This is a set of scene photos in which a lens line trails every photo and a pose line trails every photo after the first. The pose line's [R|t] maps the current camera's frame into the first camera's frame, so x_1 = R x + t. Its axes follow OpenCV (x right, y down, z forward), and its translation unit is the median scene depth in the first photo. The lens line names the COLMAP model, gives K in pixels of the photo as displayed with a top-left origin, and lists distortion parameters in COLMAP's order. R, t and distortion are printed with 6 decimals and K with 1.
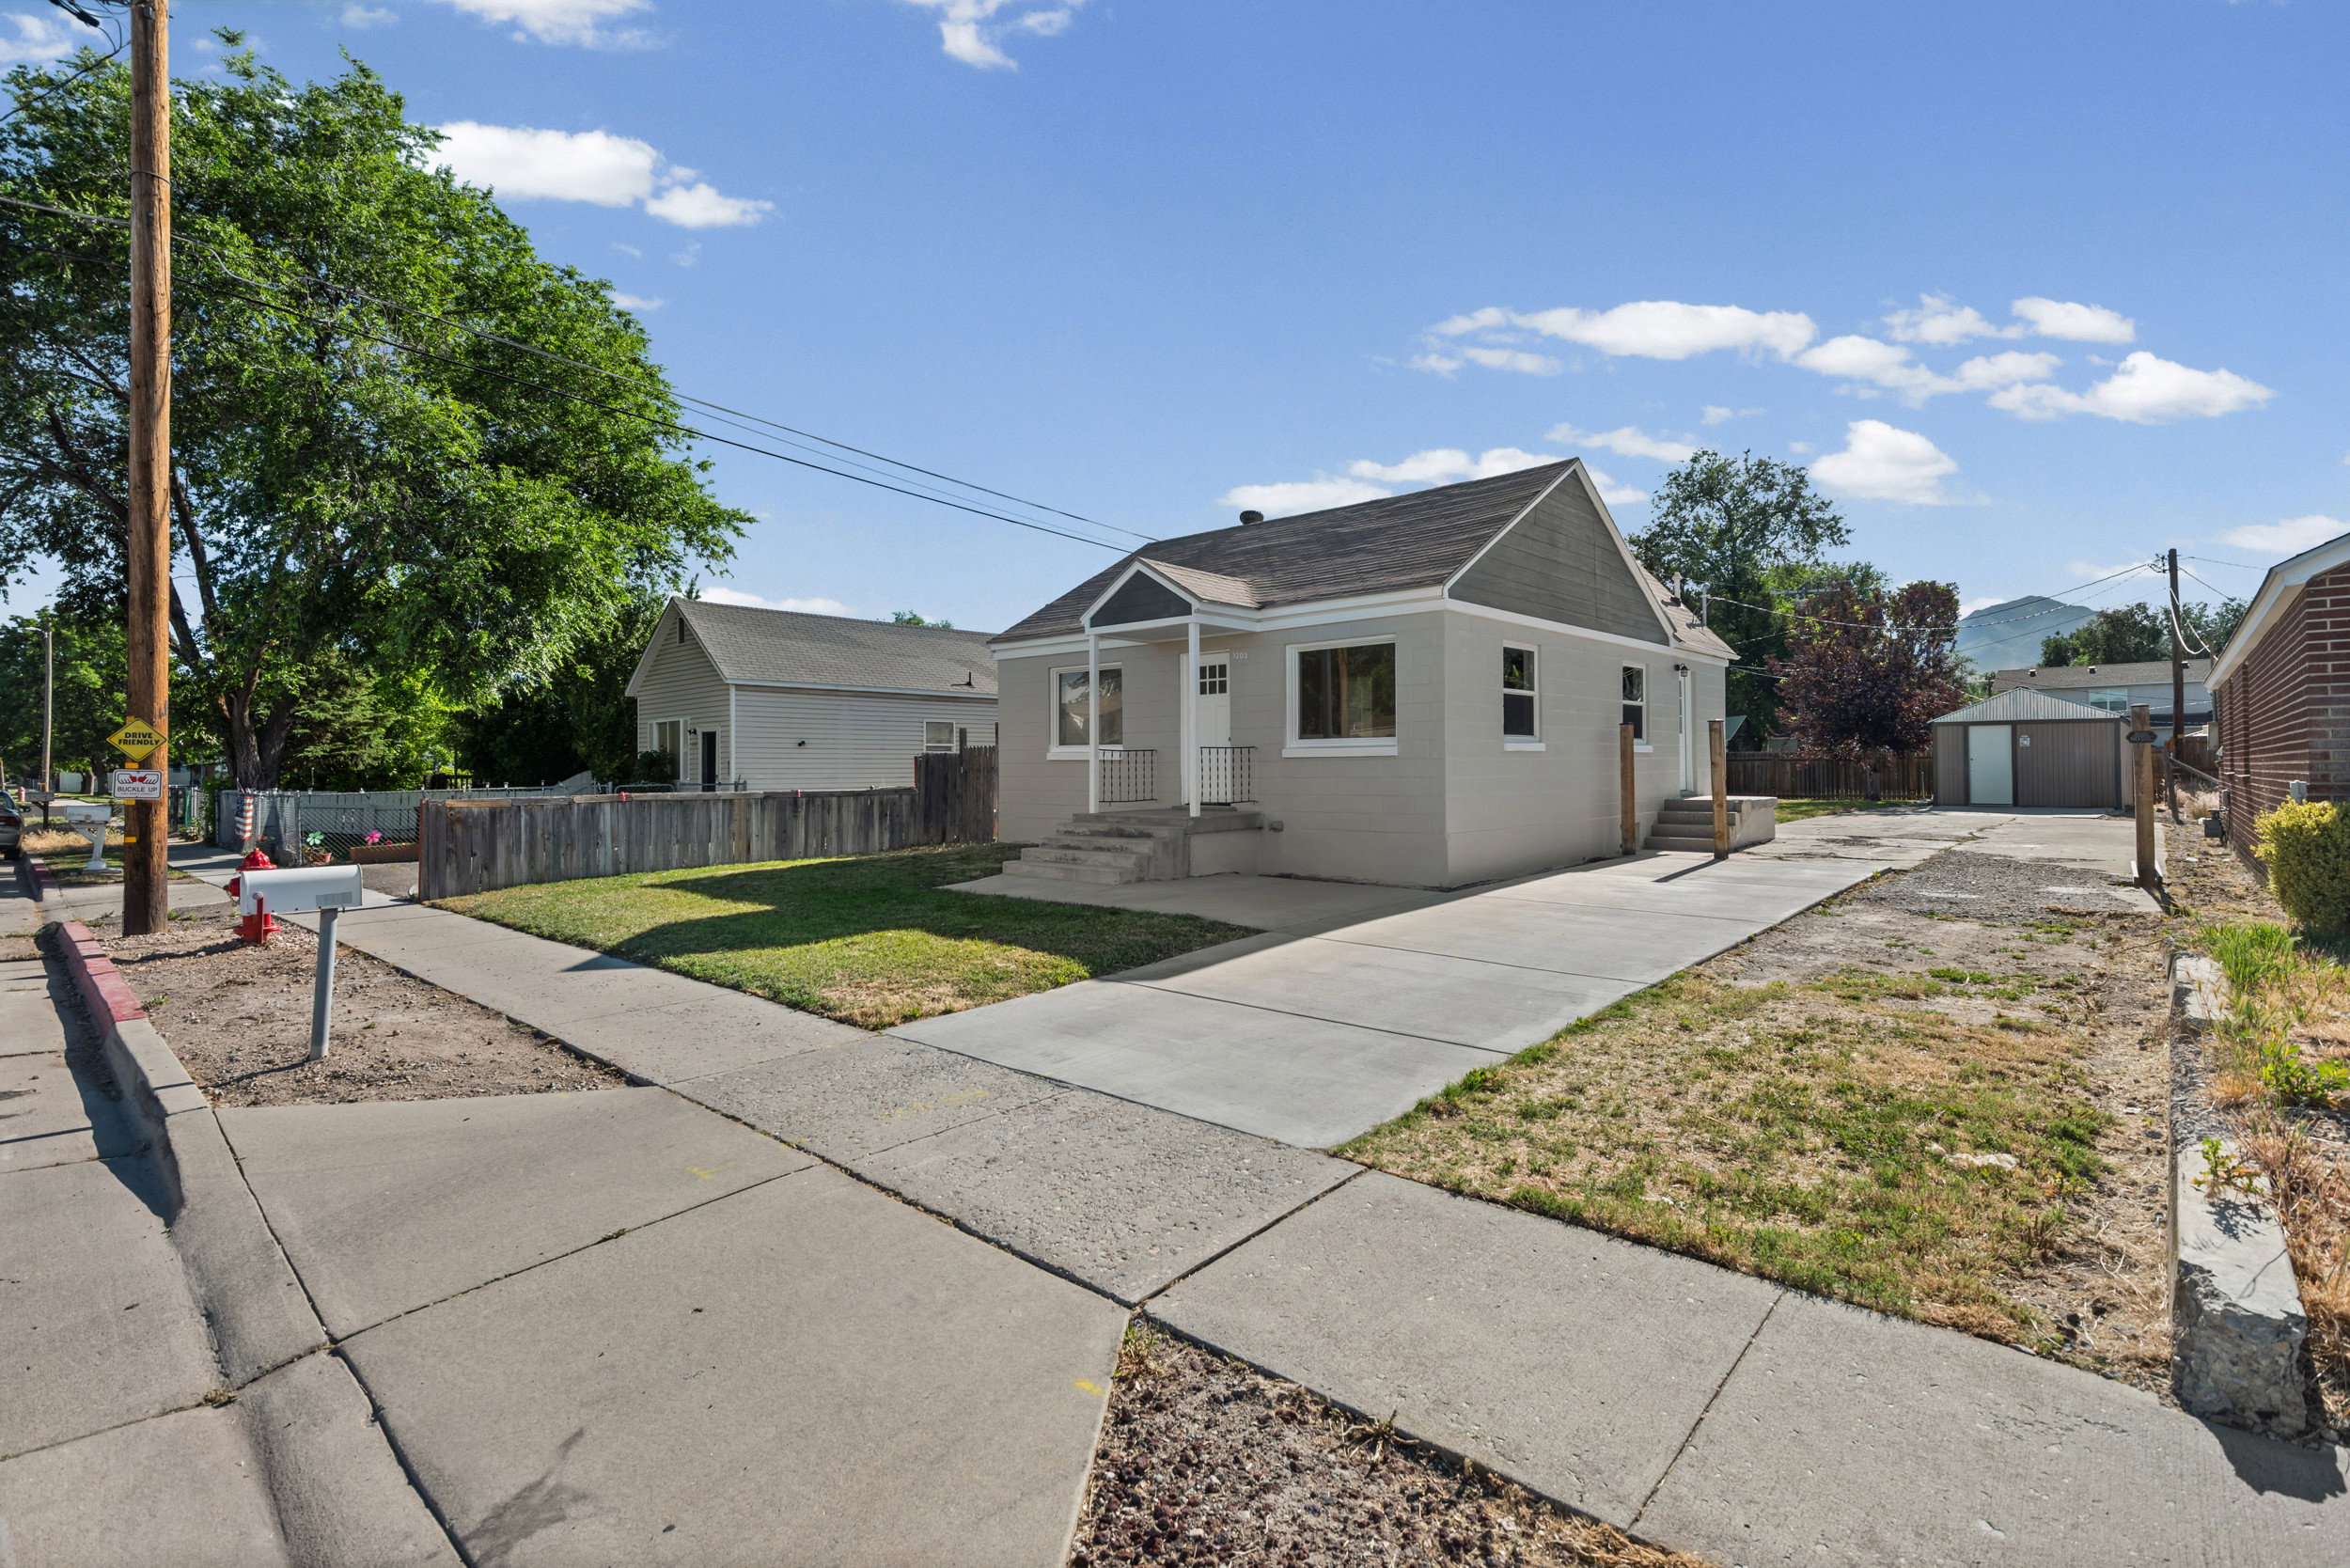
lens RADIAL K [[1043.1, 0, 1175.0], [0, 1043.1, 784.0], [0, 0, 1]] dist [0.001639, -0.000200]
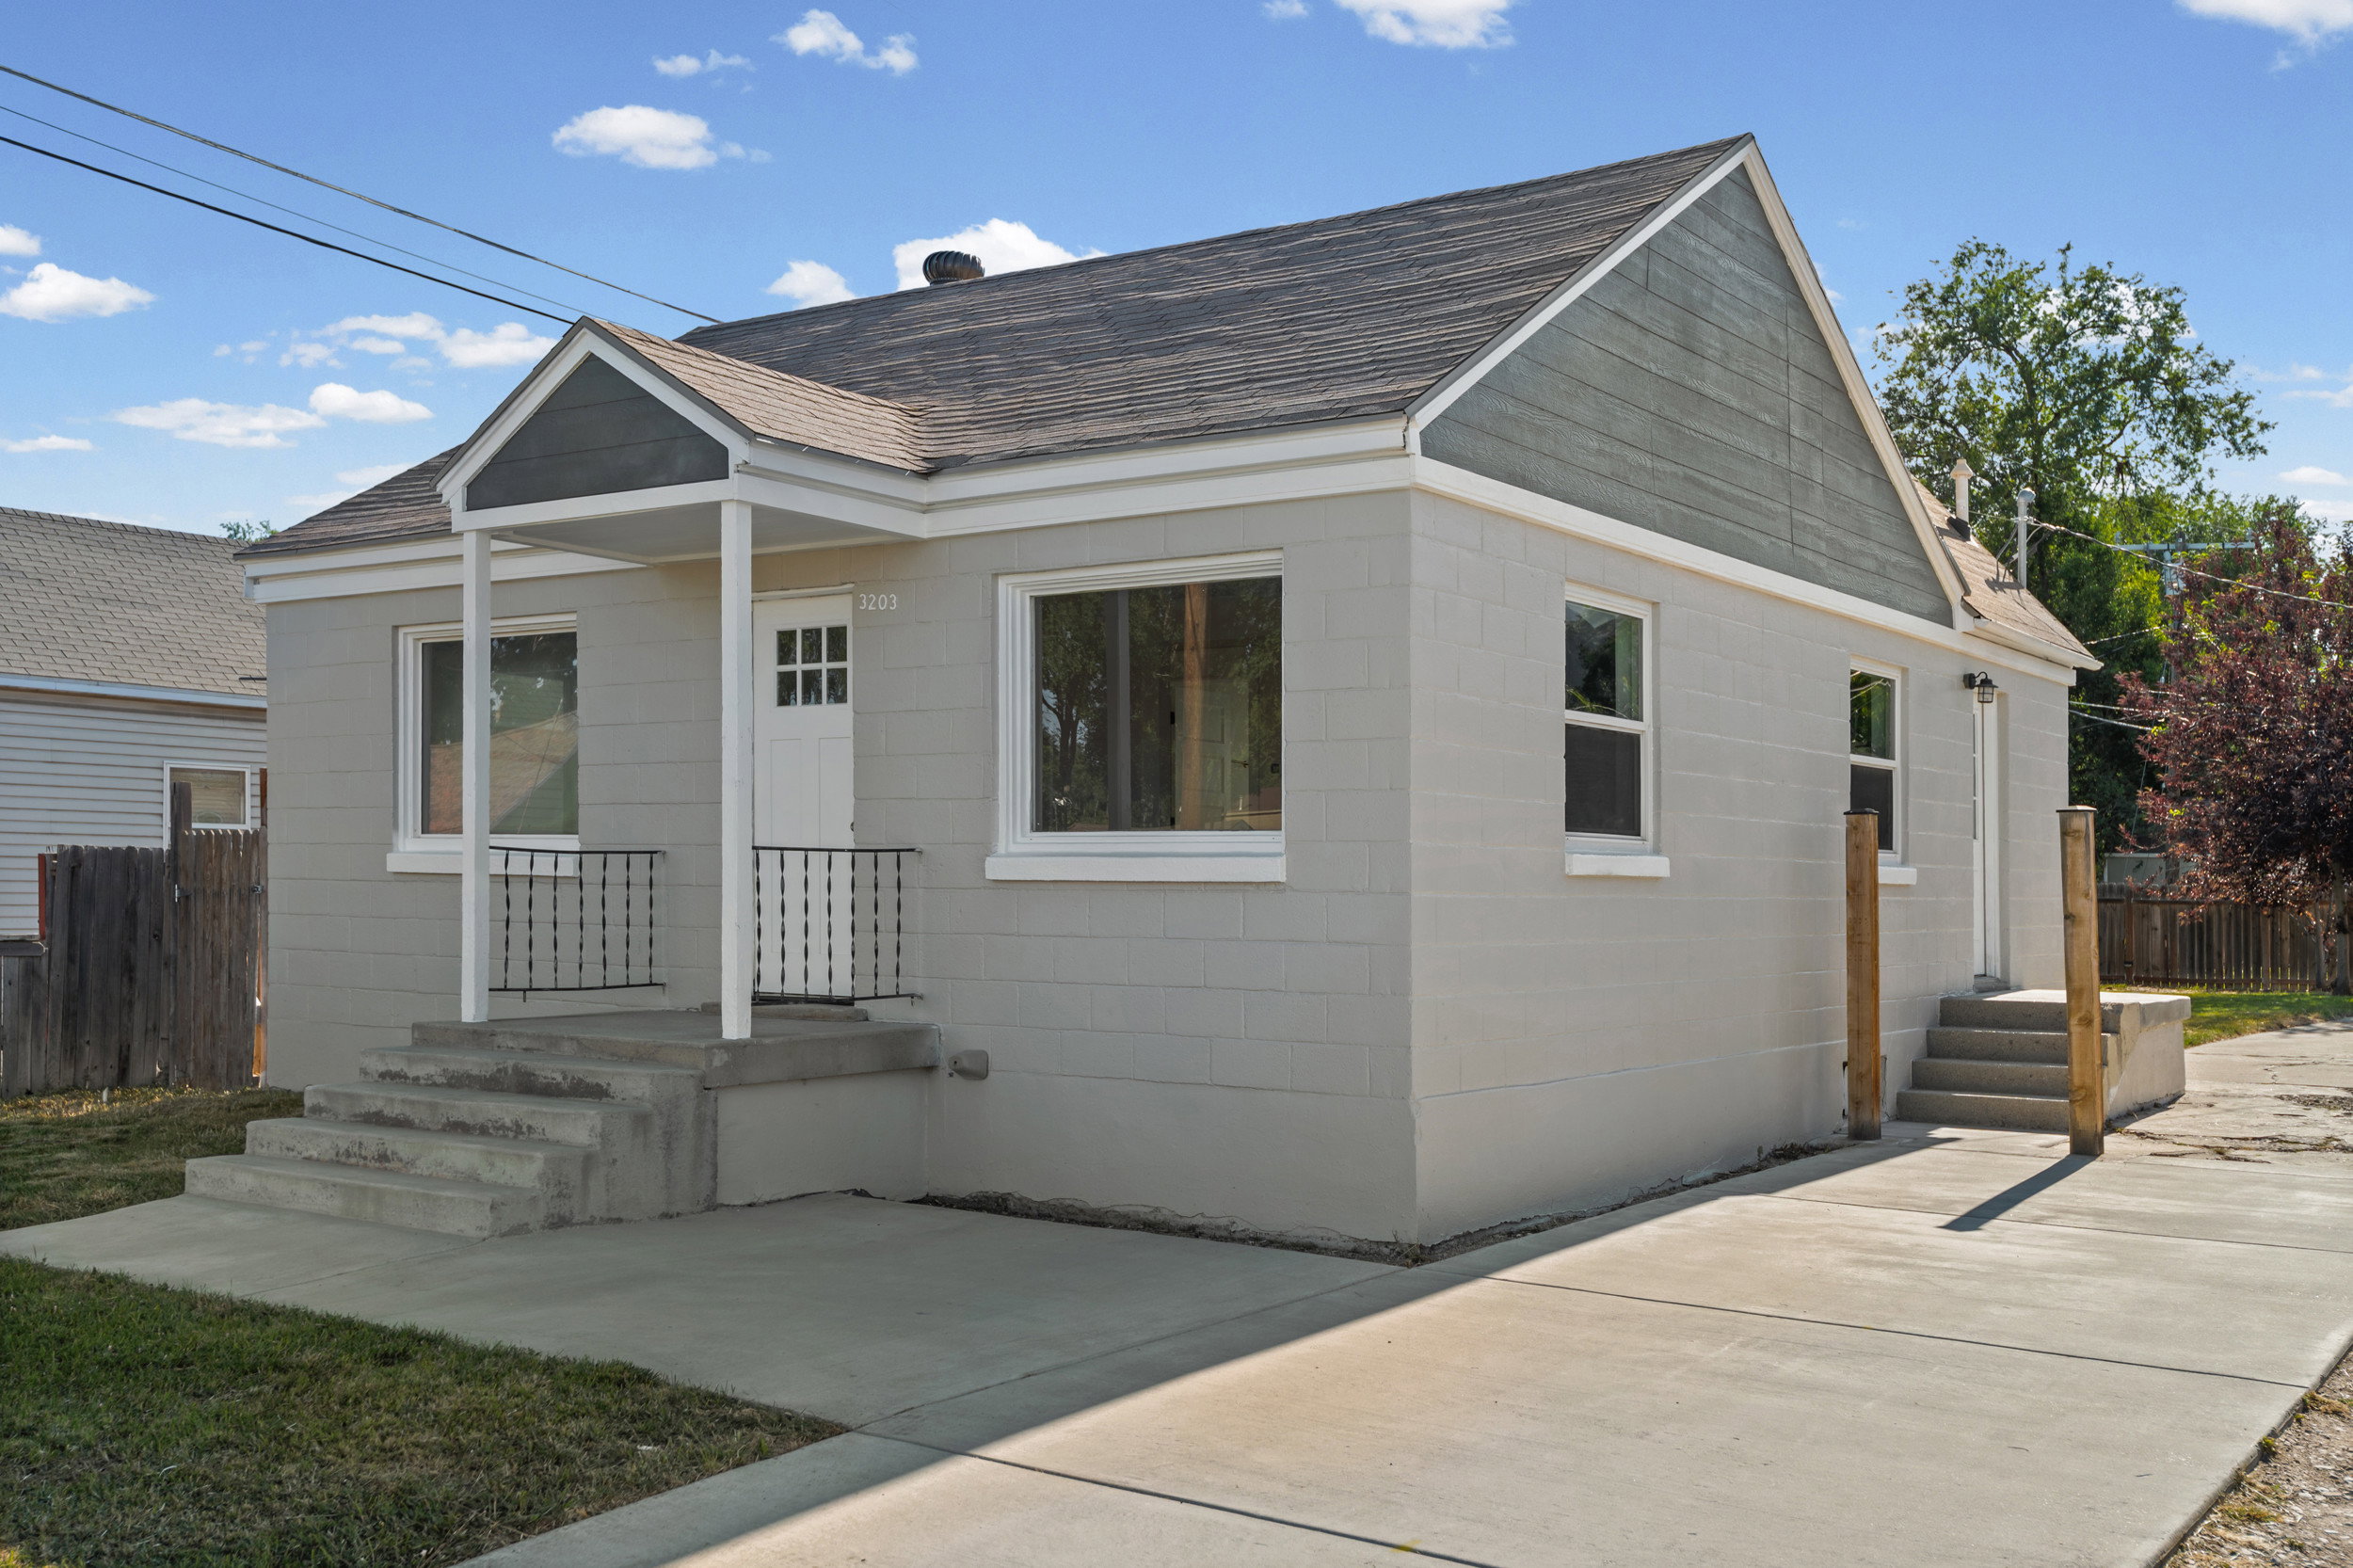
lens RADIAL K [[2339.6, 0, 1176.5], [0, 2339.6, 784.0], [0, 0, 1]] dist [-0.006271, 0.009982]
pose [[0.989930, 0.025894, 0.139166, 0.046583], [-0.017065, 0.997787, -0.064262, -0.006173], [-0.140522, 0.061240, 0.988182, 0.147291]]
